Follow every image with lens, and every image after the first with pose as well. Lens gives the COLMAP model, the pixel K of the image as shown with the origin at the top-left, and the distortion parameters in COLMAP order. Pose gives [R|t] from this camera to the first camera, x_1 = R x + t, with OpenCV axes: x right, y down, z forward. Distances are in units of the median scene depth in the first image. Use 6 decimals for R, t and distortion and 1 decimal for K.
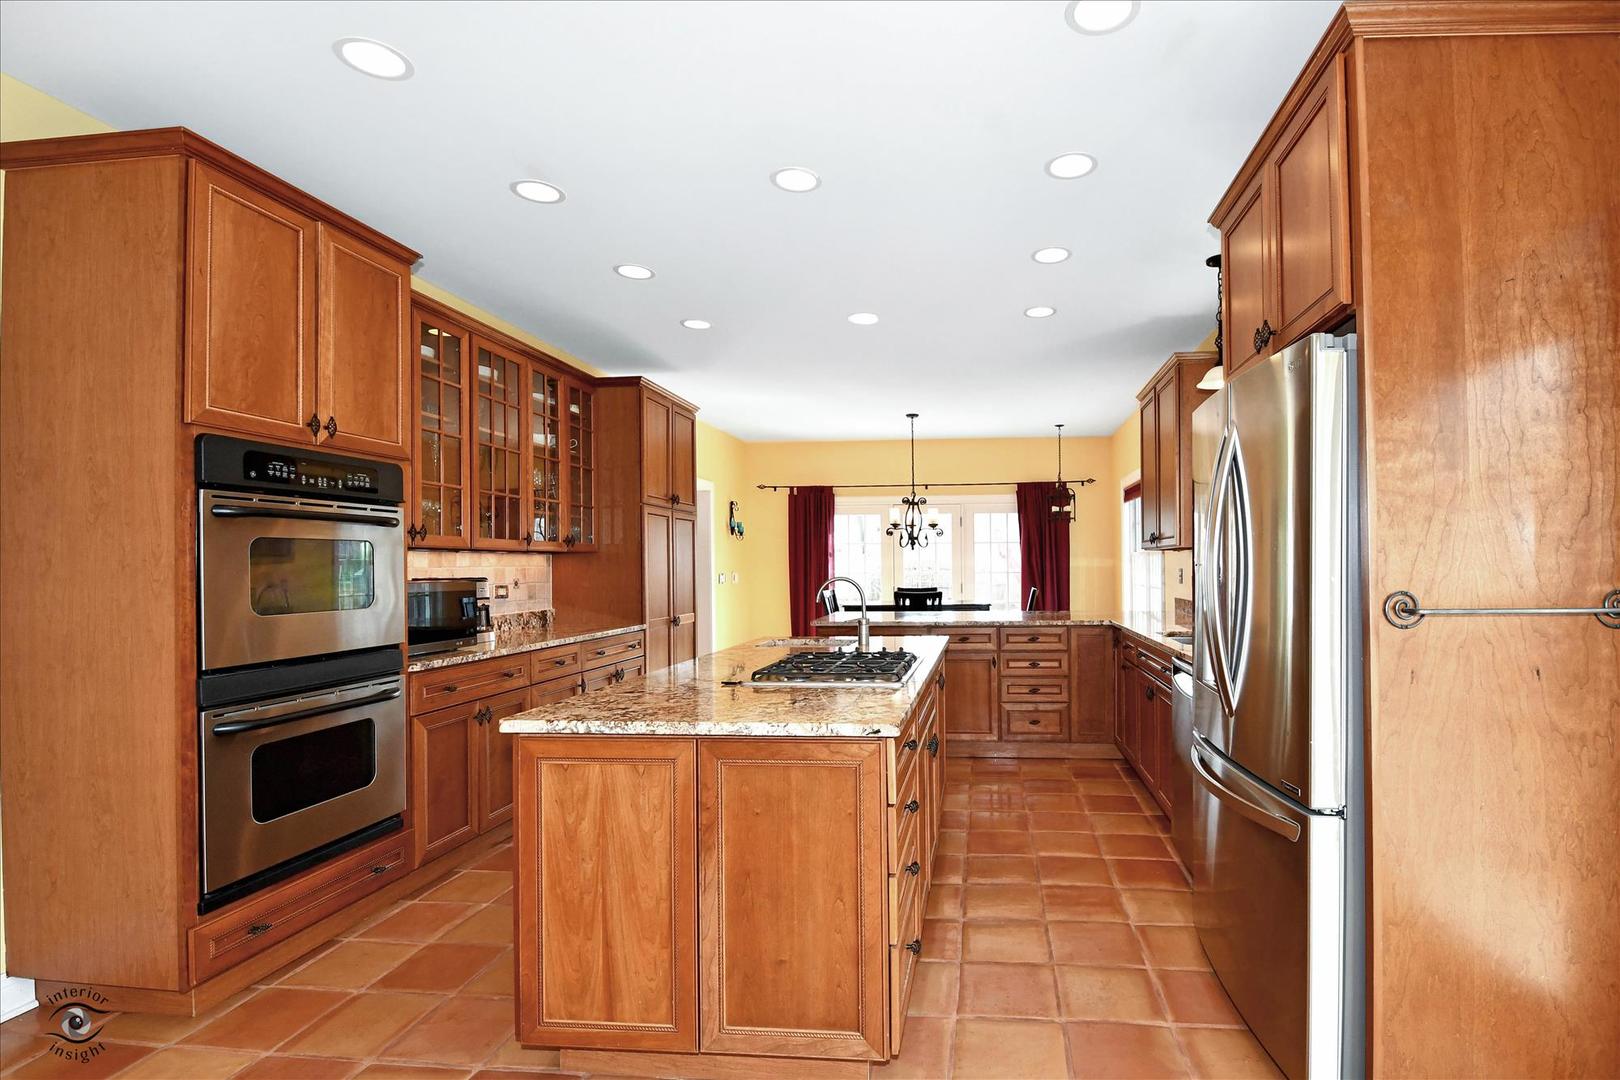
lens RADIAL K [[753.0, 0, 925.0], [0, 753.0, 555.6], [0, 0, 1]] dist [-0.004467, -0.002057]
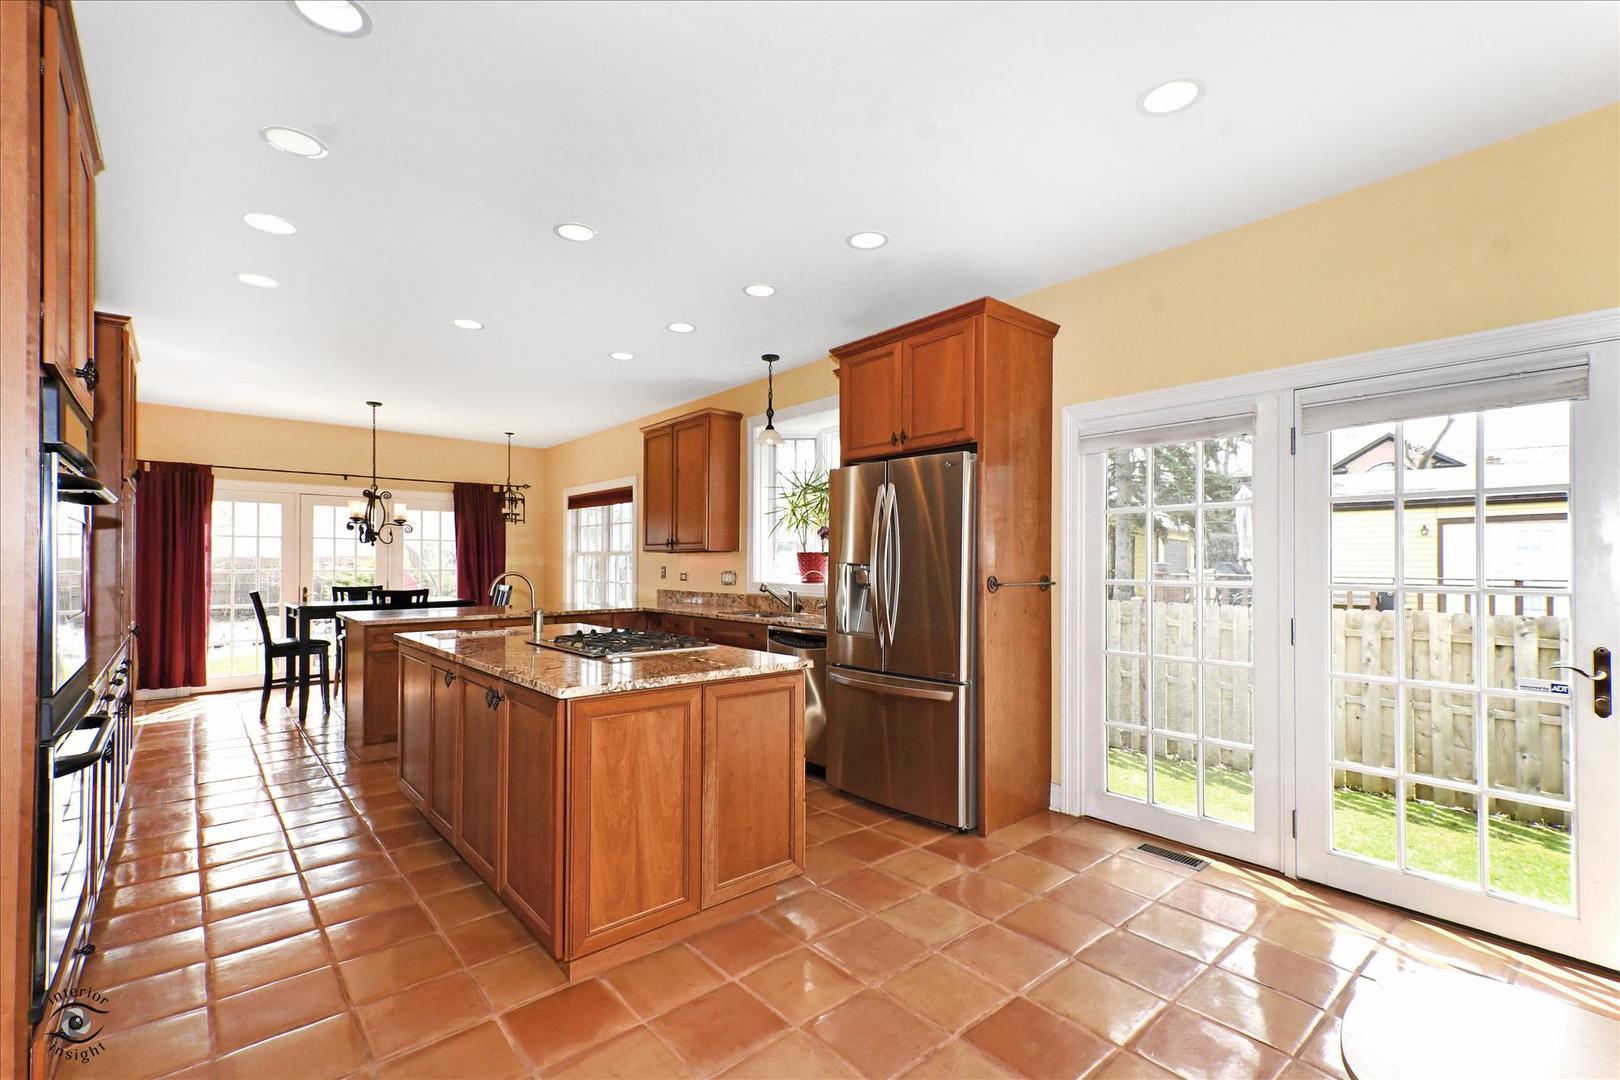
lens RADIAL K [[715.0, 0, 803.0], [0, 715.0, 554.1], [0, 0, 1]] dist [-0.004044, -0.001799]
pose [[0.701806, 0.018642, 0.712125, -0.714538], [-0.016438, 0.999815, -0.009973, 0.007541], [-0.712179, -0.004706, 0.701982, -0.038924]]
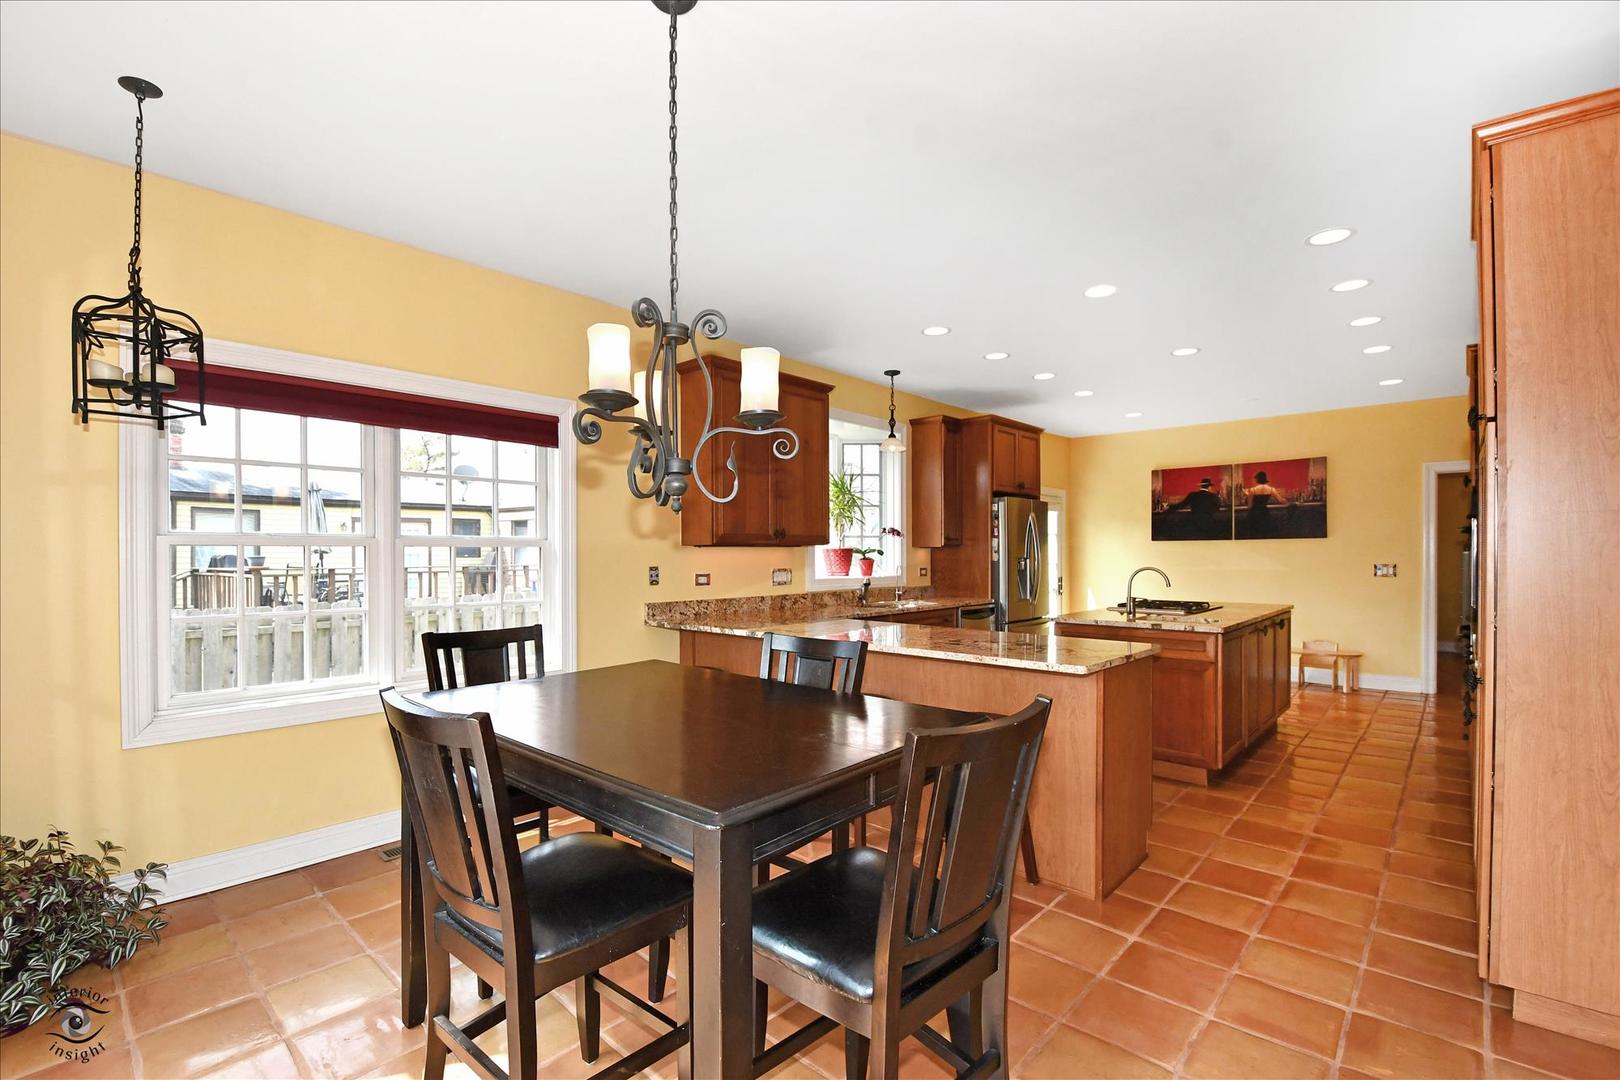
lens RADIAL K [[715.0, 0, 816.8], [0, 715.0, 559.2], [0, 0, 1]] dist [-0.004044, -0.001799]
pose [[-0.795707, 0.005253, 0.605659, -0.534125], [0.001033, 0.999973, -0.007316, 0.029449], [-0.605681, -0.005196, -0.795691, 2.988298]]
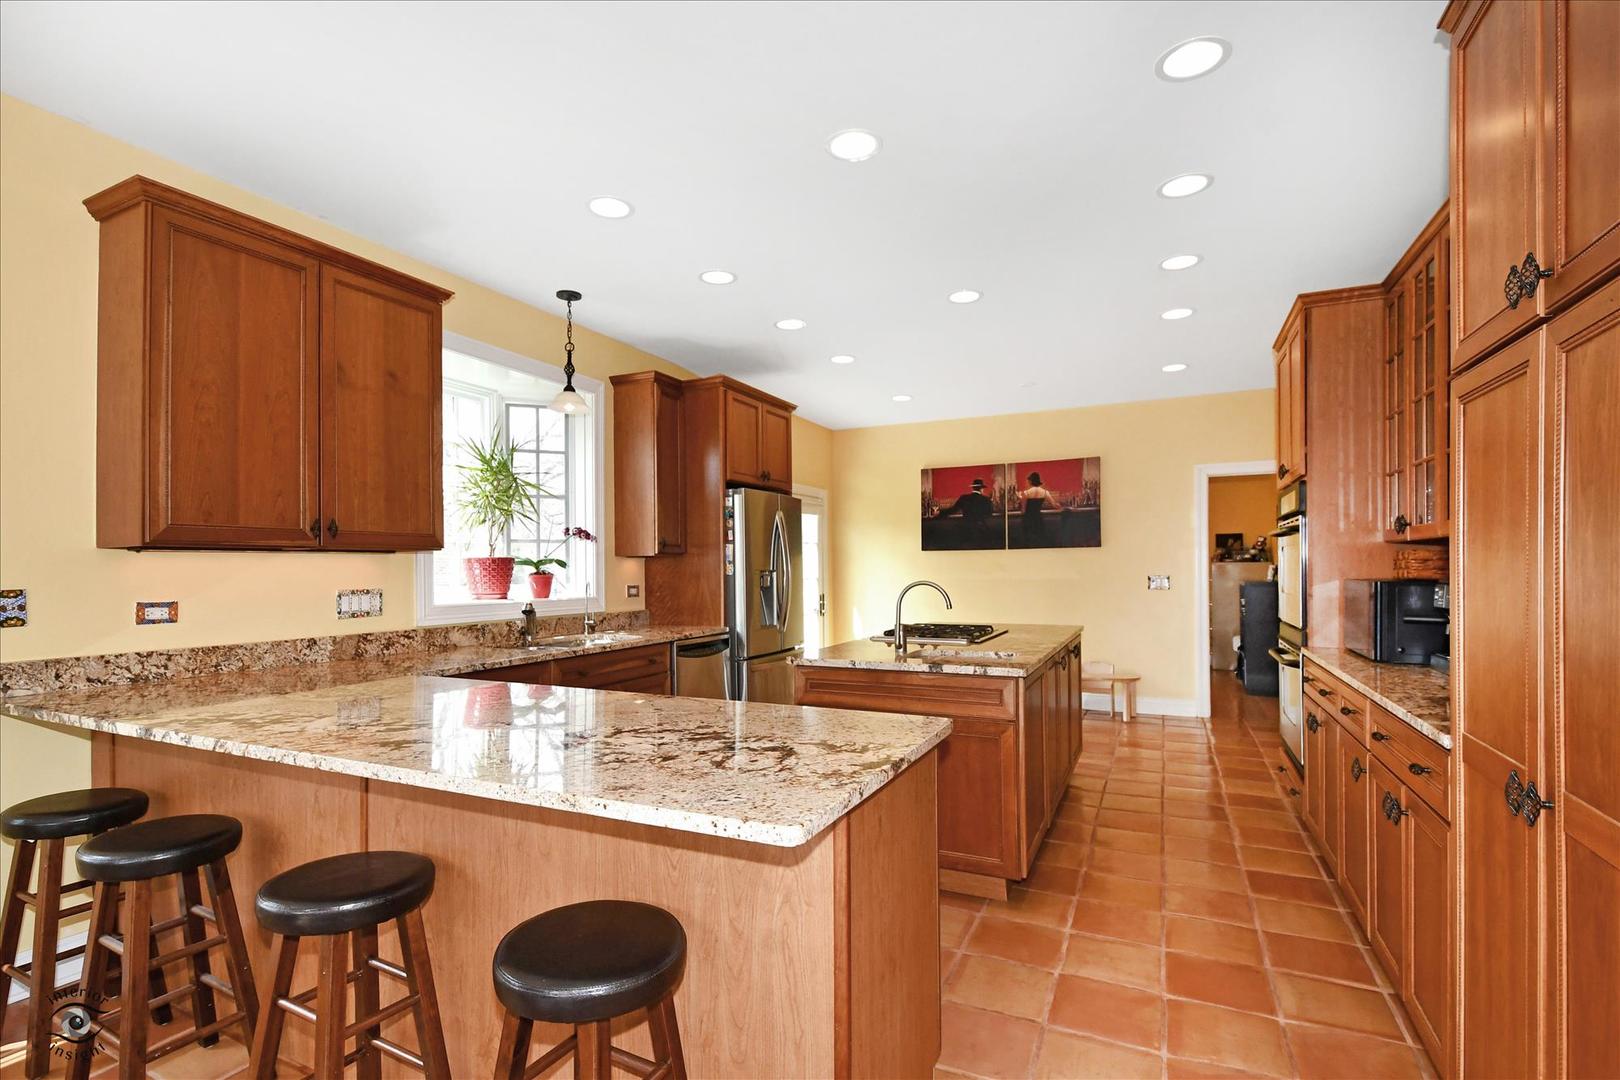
lens RADIAL K [[753.0, 0, 807.8], [0, 753.0, 551.9], [0, 0, 1]] dist [-0.004467, -0.002057]
pose [[-0.936483, 0.021859, 0.350032, -0.399553], [0.009863, 0.999303, -0.036016, 0.030188], [-0.350575, -0.030276, -0.936045, 2.429321]]
